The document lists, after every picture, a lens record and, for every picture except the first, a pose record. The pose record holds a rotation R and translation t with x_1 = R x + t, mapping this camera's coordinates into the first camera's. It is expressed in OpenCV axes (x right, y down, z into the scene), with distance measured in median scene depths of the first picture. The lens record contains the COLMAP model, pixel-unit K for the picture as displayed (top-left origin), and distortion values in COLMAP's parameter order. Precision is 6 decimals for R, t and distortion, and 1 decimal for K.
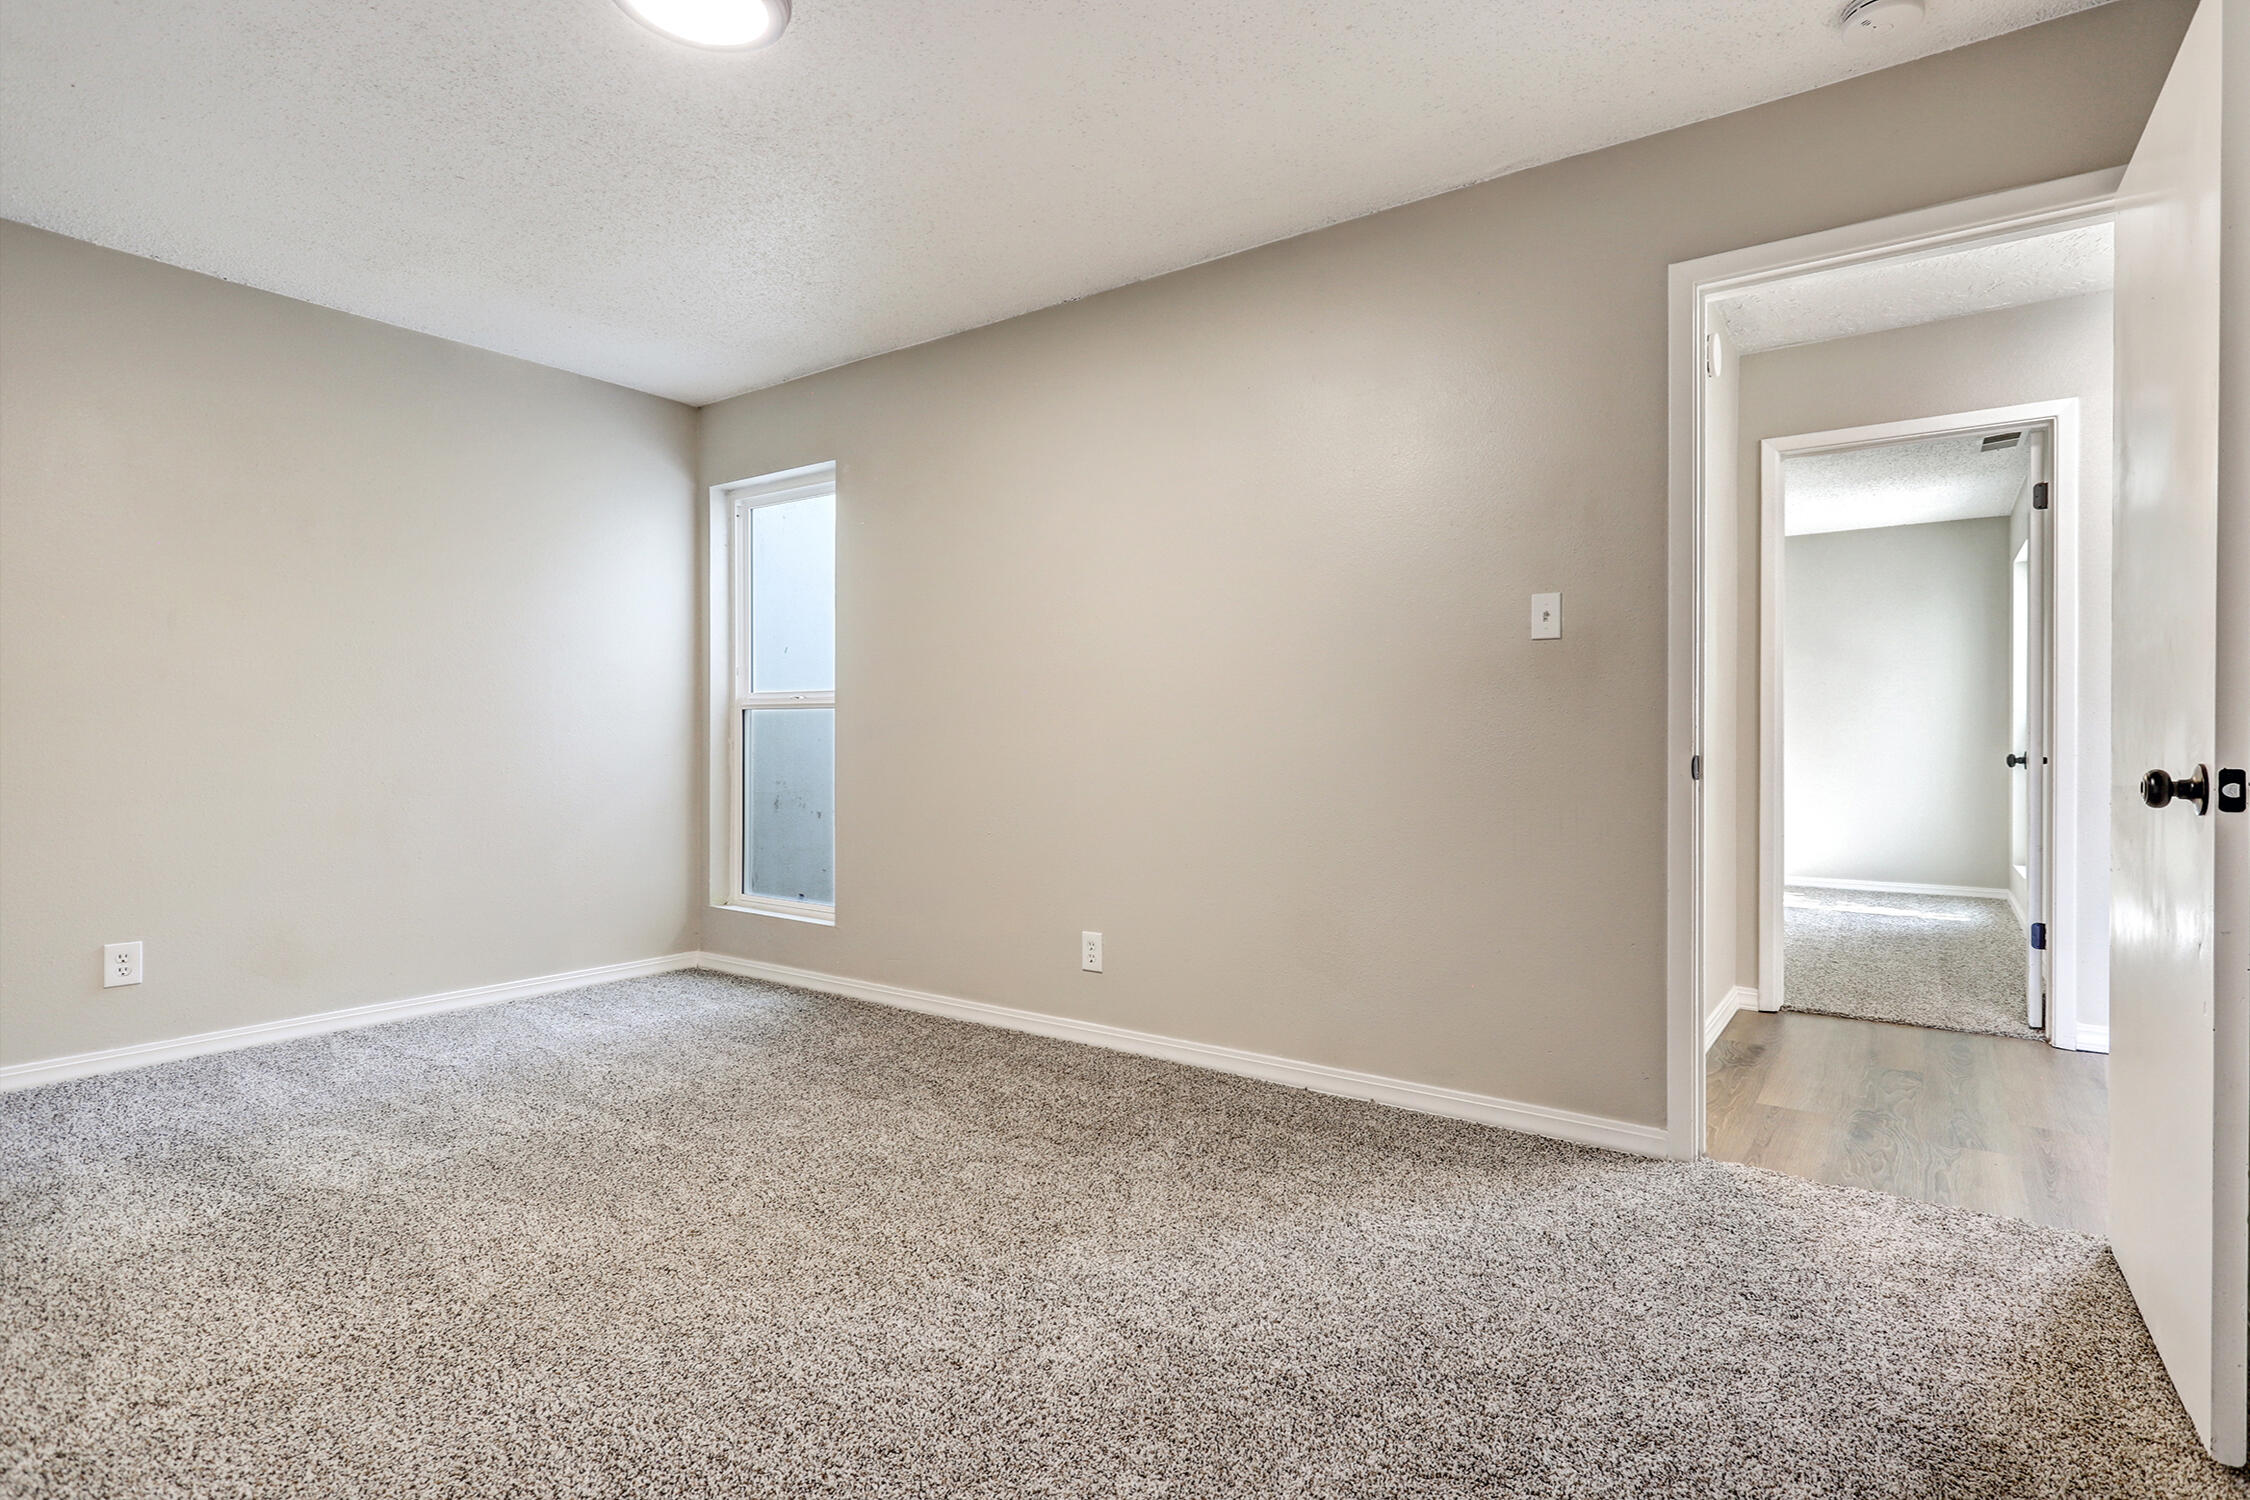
lens RADIAL K [[1093.6, 0, 1125.0], [0, 1093.6, 741.2], [0, 0, 1]] dist [-0.006952, 0.002084]
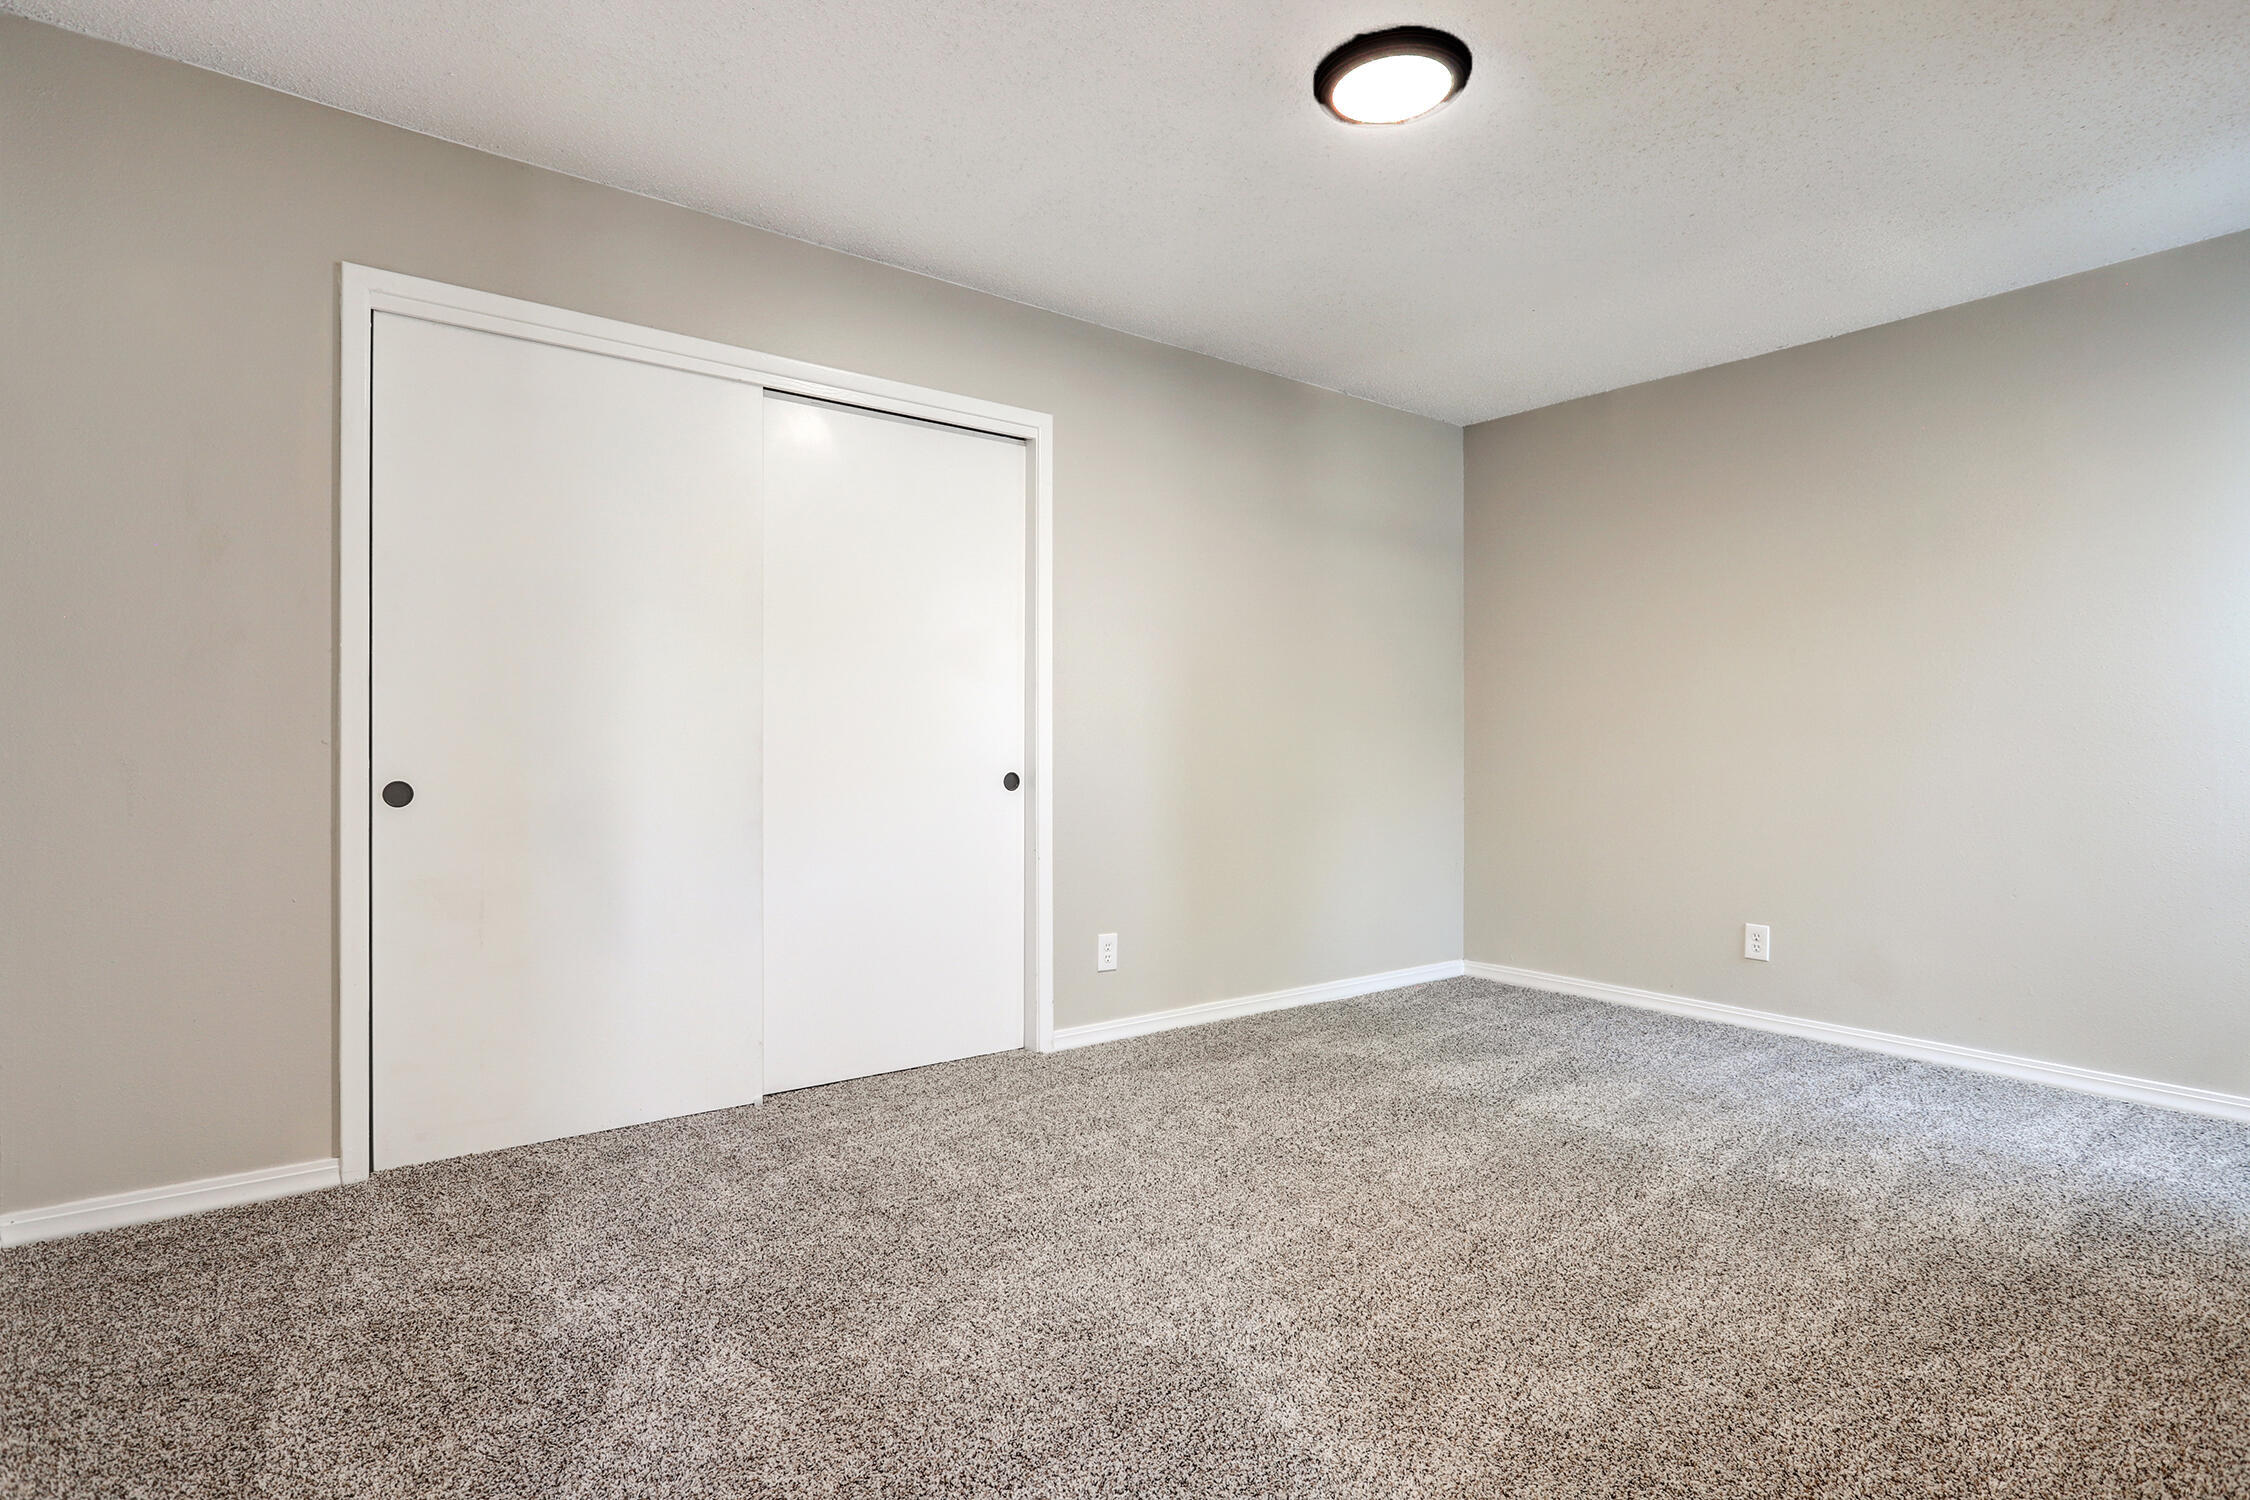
lens RADIAL K [[1144.2, 0, 1124.3], [0, 1144.2, 750.3], [0, 0, 1]] dist [-0.012284, 0.004954]
pose [[-0.289225, -0.004986, -0.957248, 0.612846], [-0.008772, 0.999958, -0.002557, -0.000794], [0.957221, 0.007658, -0.289256, 0.832535]]
